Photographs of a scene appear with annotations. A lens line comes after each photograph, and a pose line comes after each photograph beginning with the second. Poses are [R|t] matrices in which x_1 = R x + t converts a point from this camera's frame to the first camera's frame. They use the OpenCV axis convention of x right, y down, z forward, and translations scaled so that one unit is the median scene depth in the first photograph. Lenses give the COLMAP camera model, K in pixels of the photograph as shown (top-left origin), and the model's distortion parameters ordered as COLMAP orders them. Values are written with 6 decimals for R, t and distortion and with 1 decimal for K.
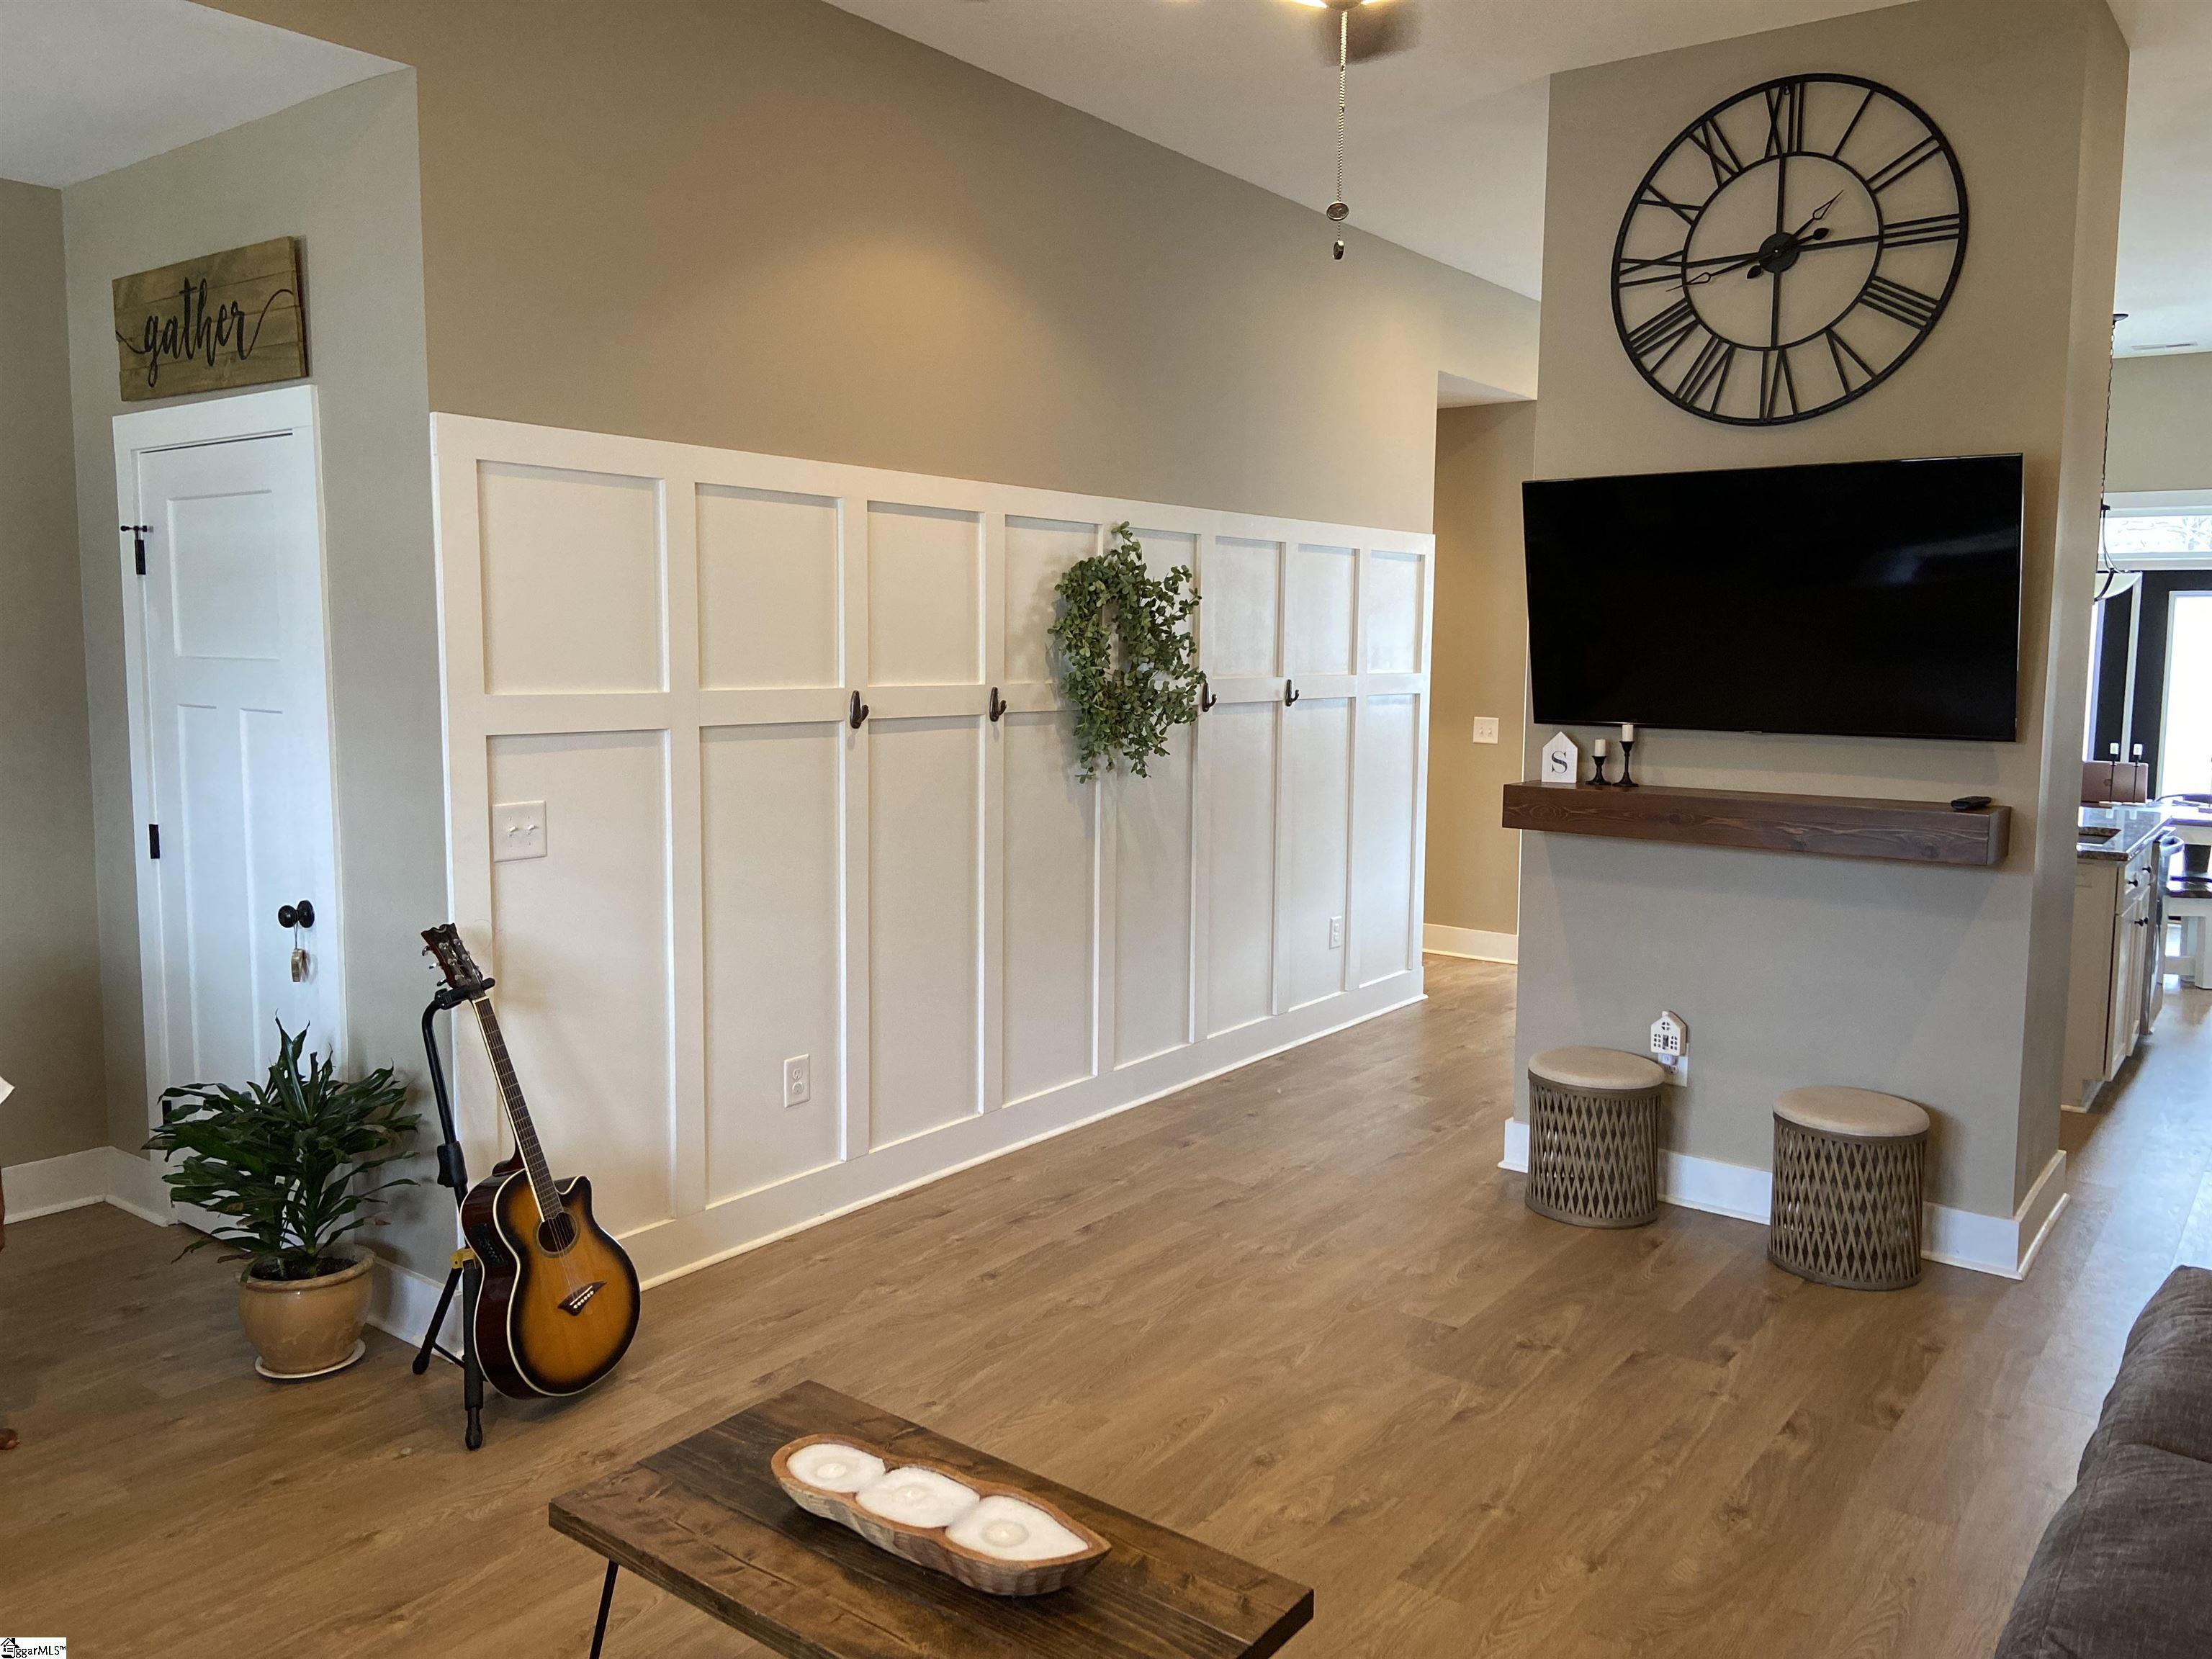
lens RADIAL K [[1662.0, 0, 1099.7], [0, 1662.0, 805.7], [0, 0, 1]] dist [0.120917, -0.148567]
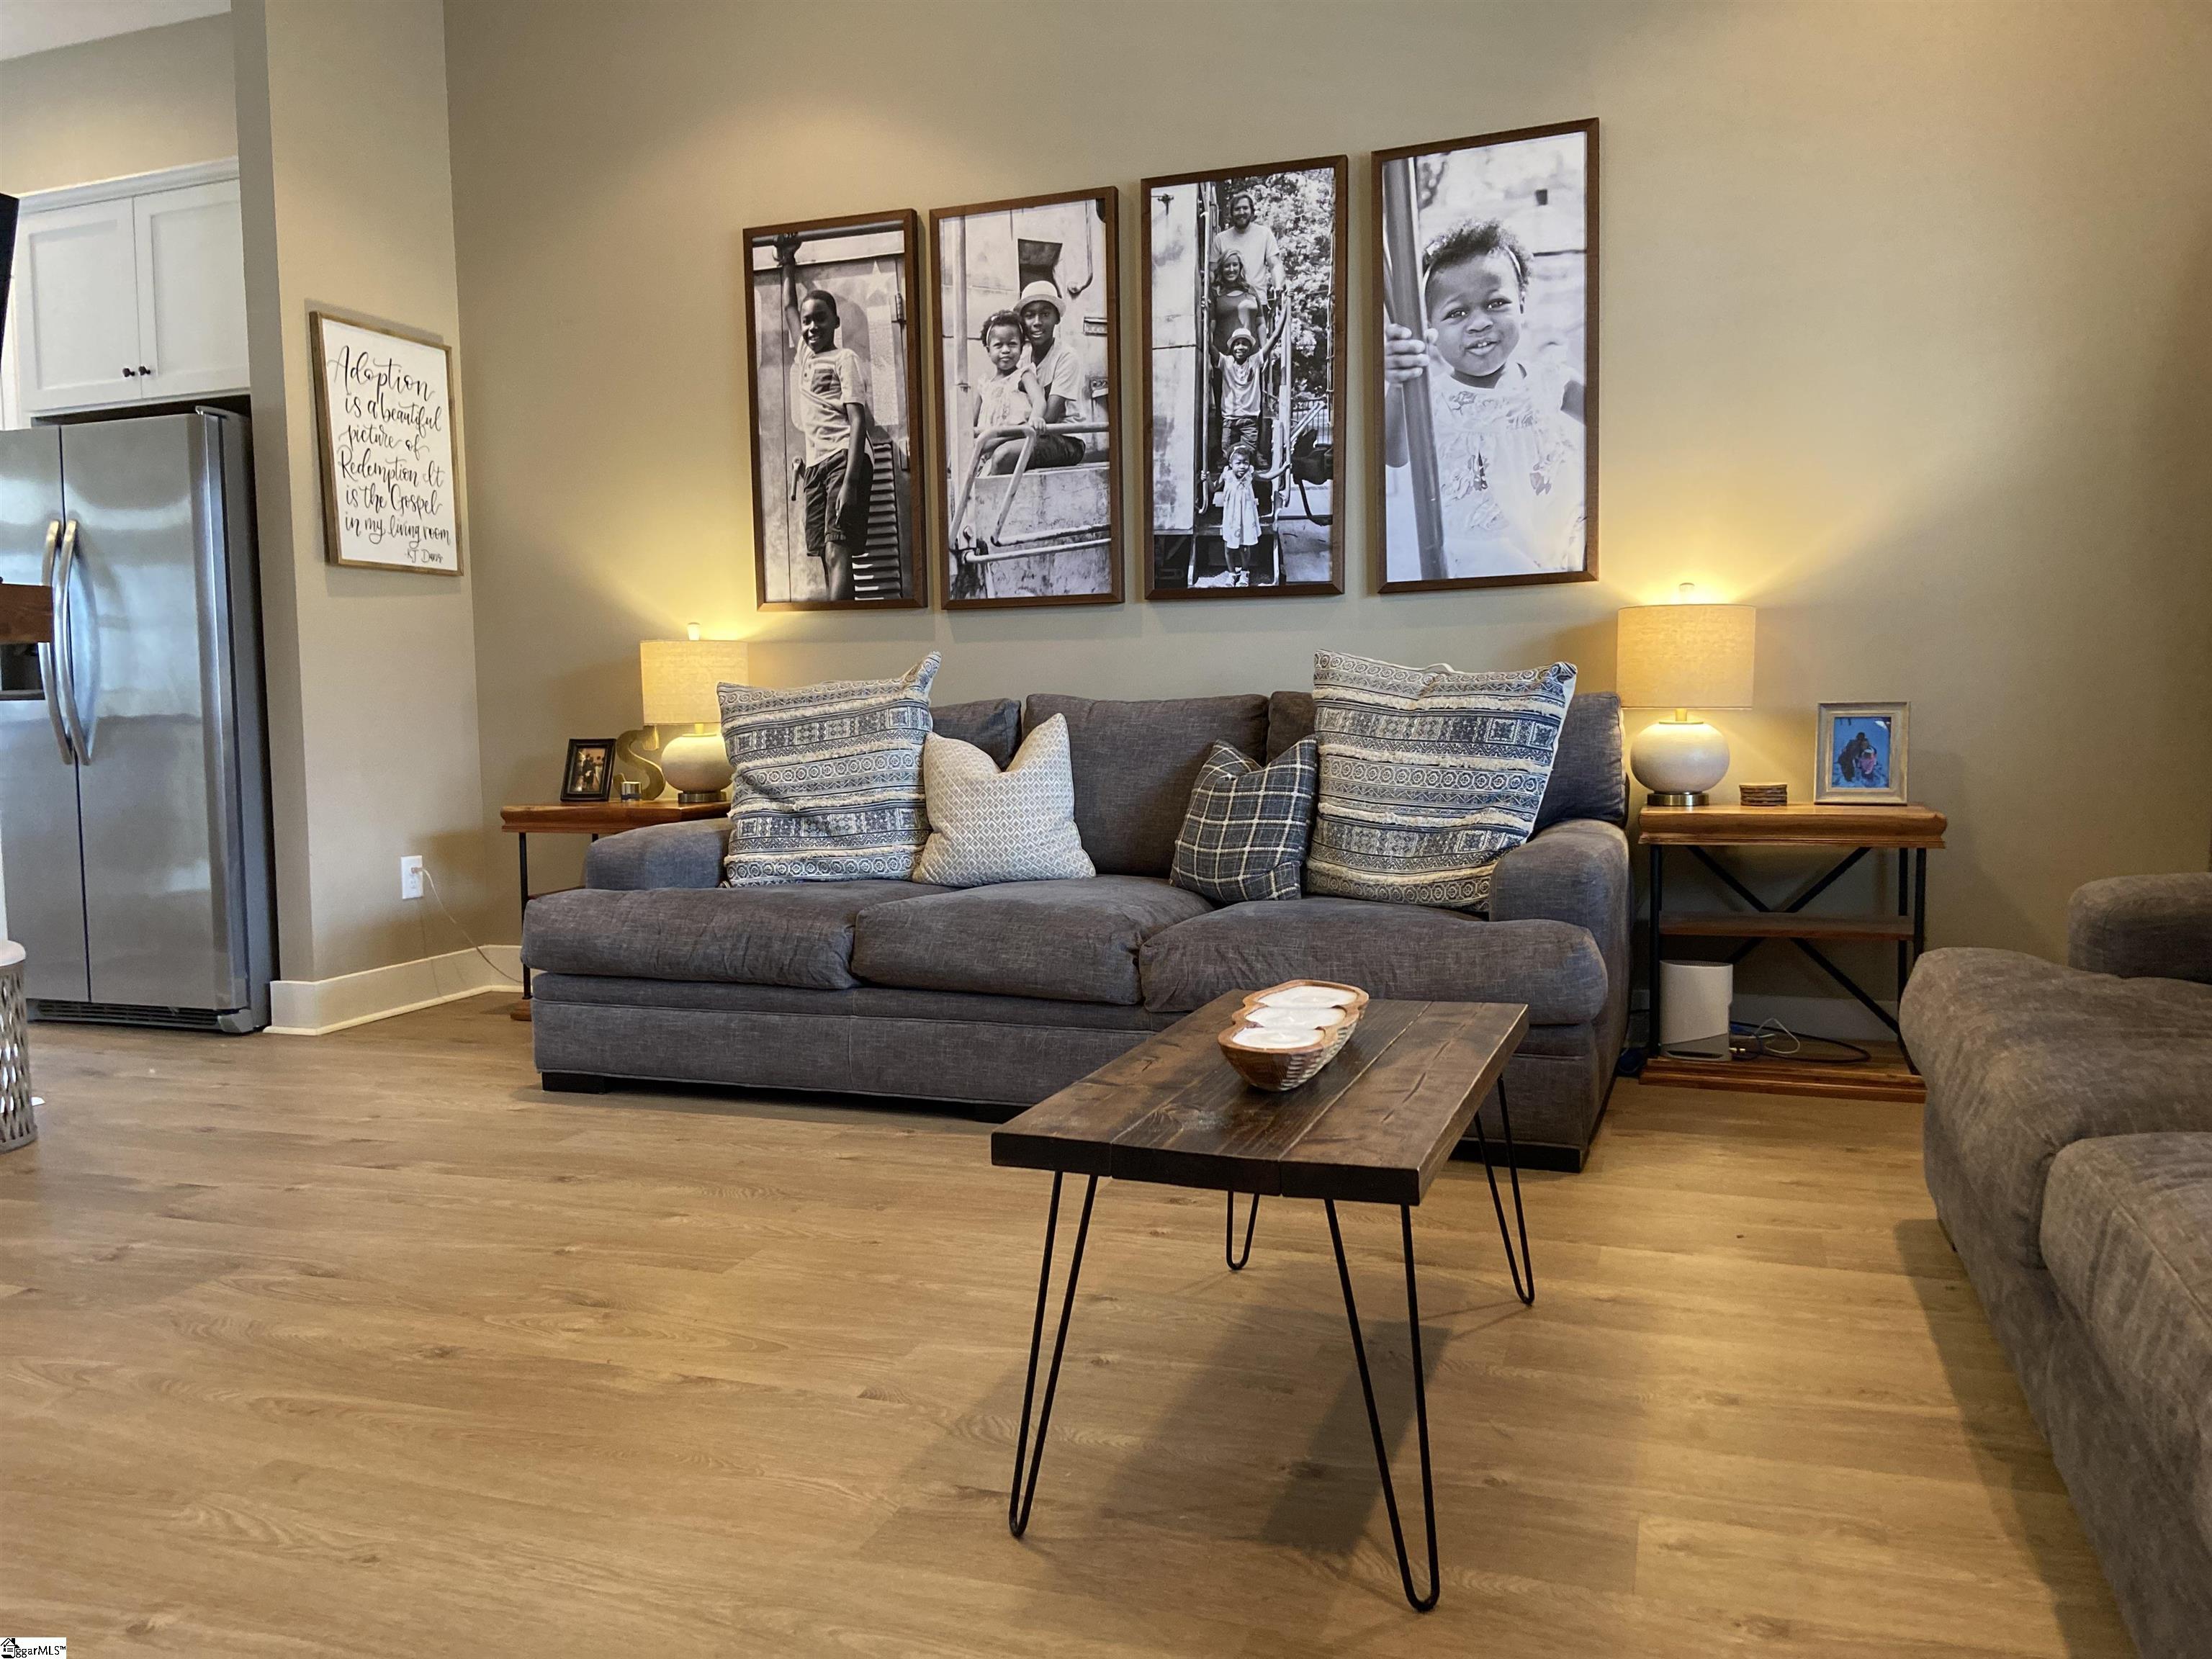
lens RADIAL K [[1662.0, 0, 1103.5], [0, 1662.0, 807.8], [0, 0, 1]] dist [0.120917, -0.148567]
pose [[-0.296499, -0.063116, 0.952945, -0.496019], [0.111635, 0.988683, 0.100217, 0.088508], [-0.948486, 0.136096, -0.286097, 0.680487]]
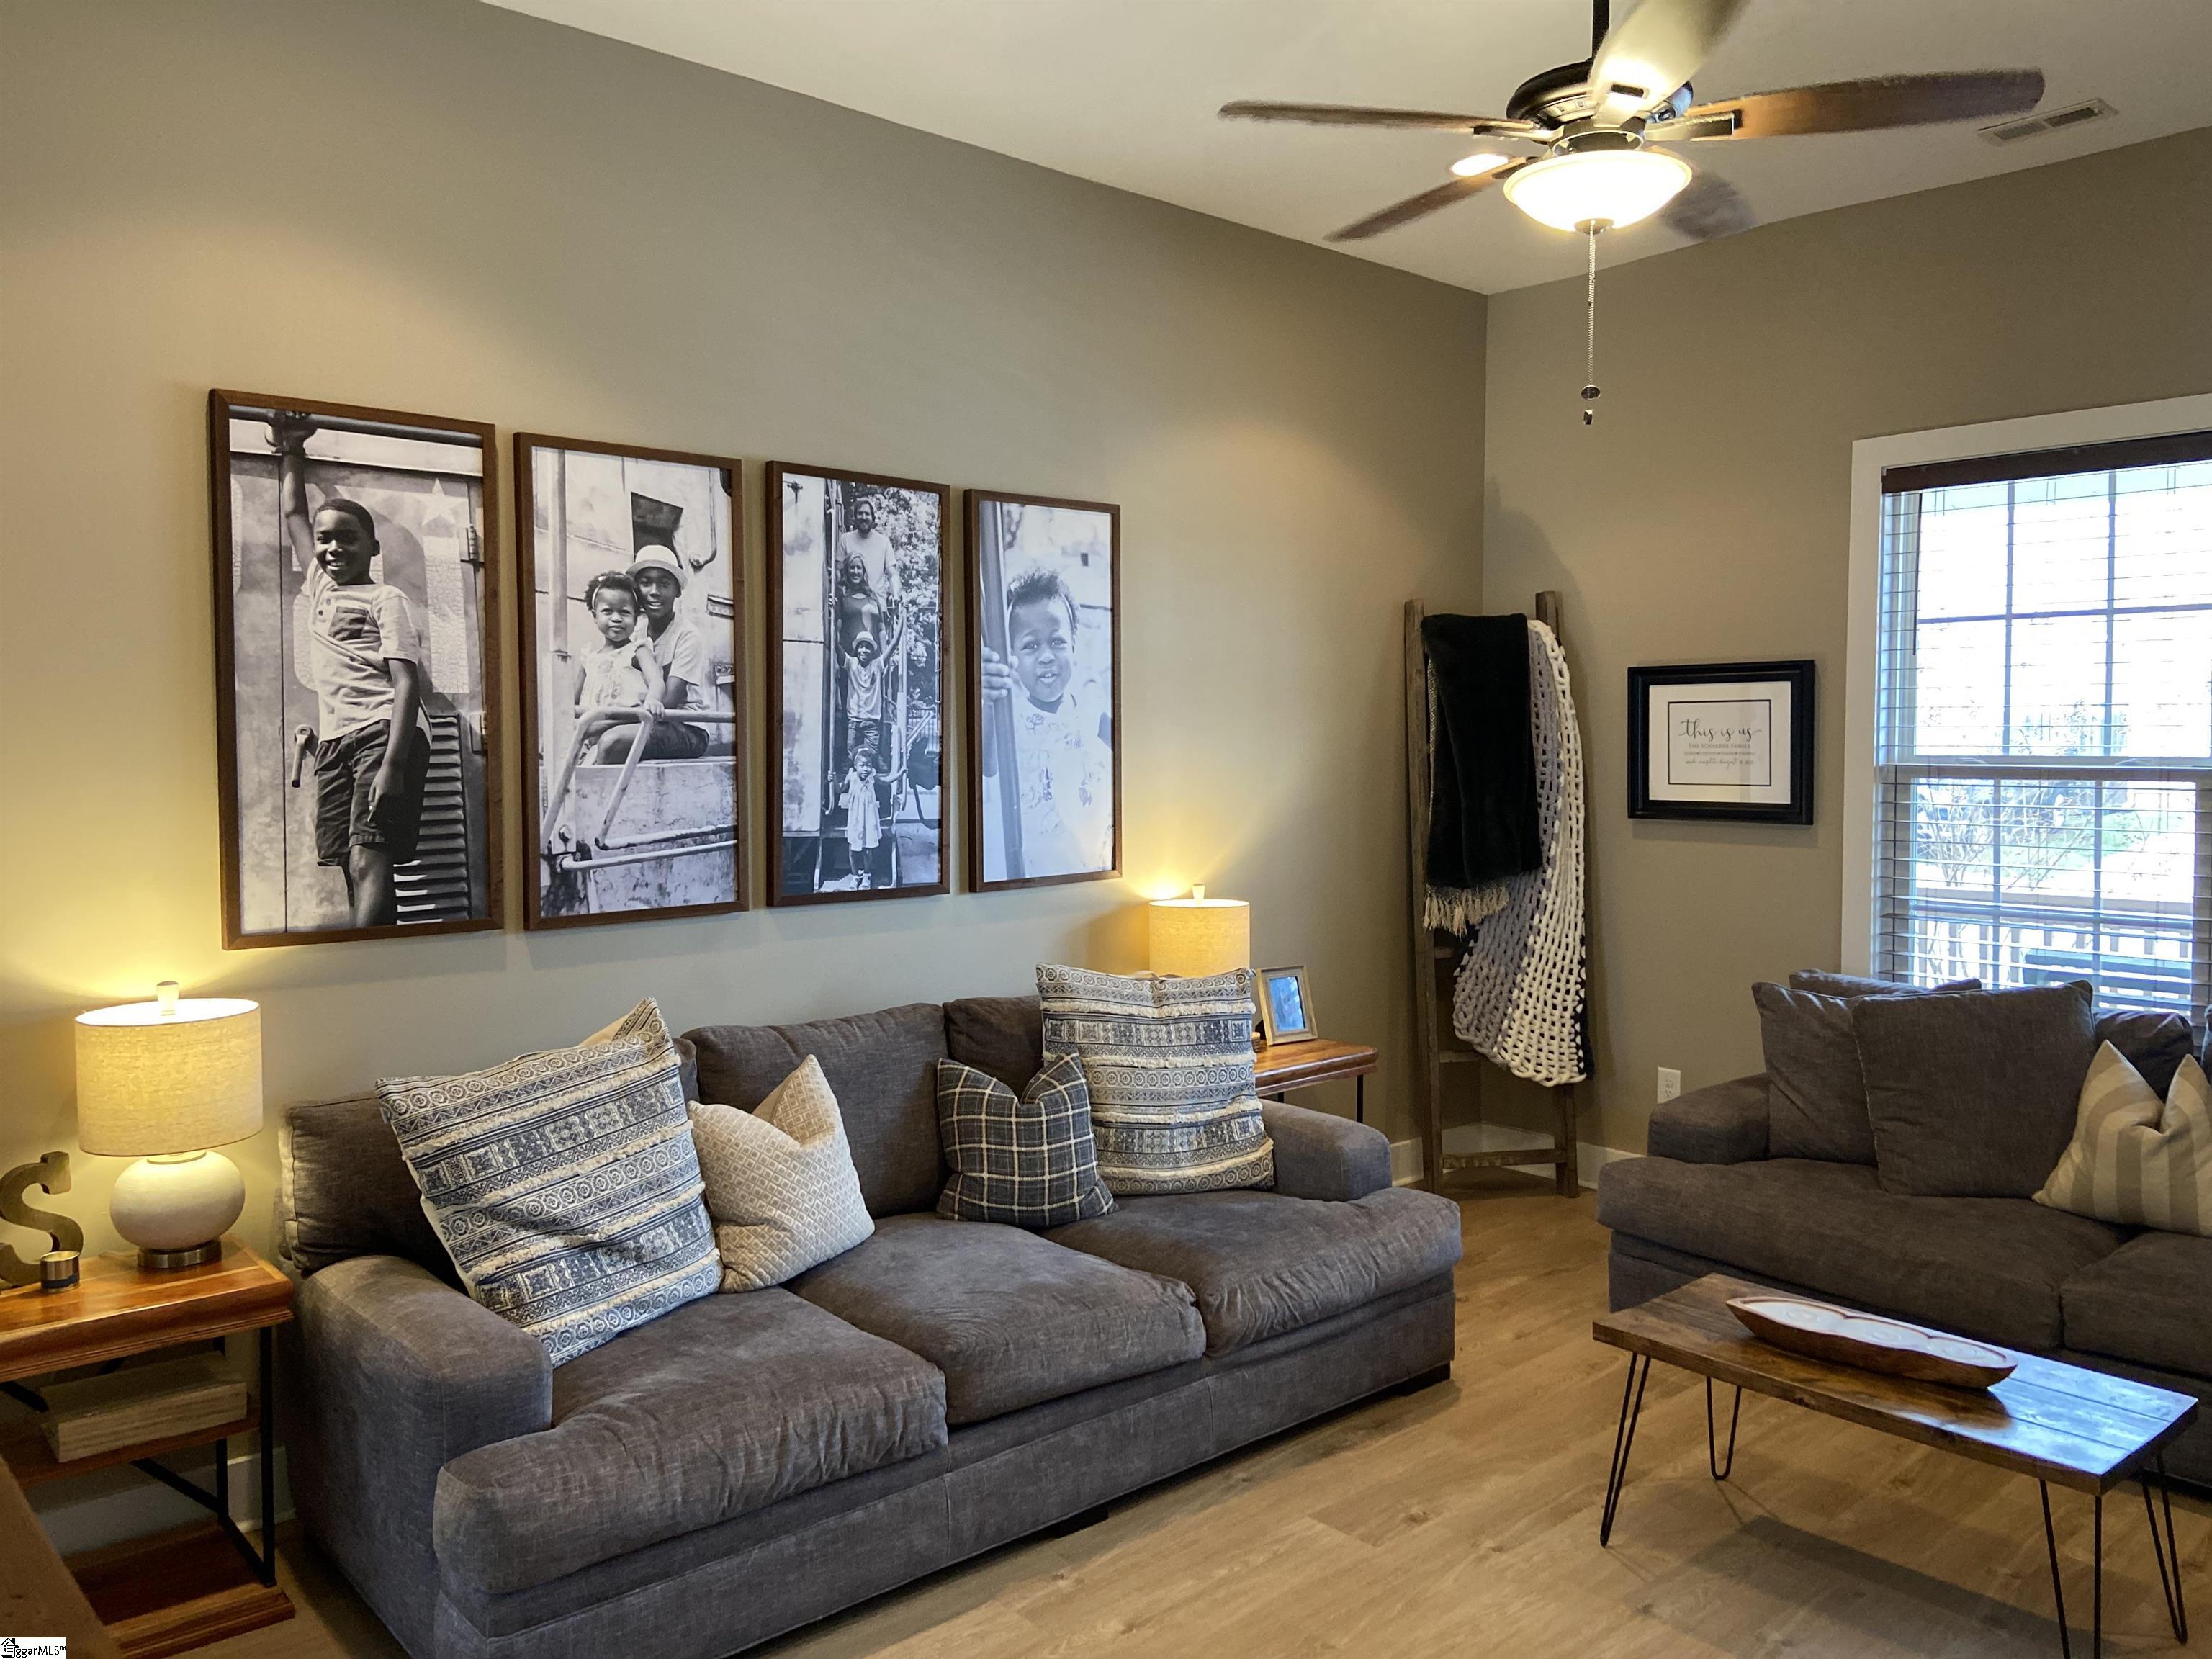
lens RADIAL K [[1662.0, 0, 1104.5], [0, 1662.0, 803.5], [0, 0, 1]] dist [0.120917, -0.148567]
pose [[-0.981885, -0.011806, 0.189112, 0.134436], [0.015826, 0.989459, 0.143944, -0.126488], [-0.188818, 0.144329, -0.971348, 1.224302]]
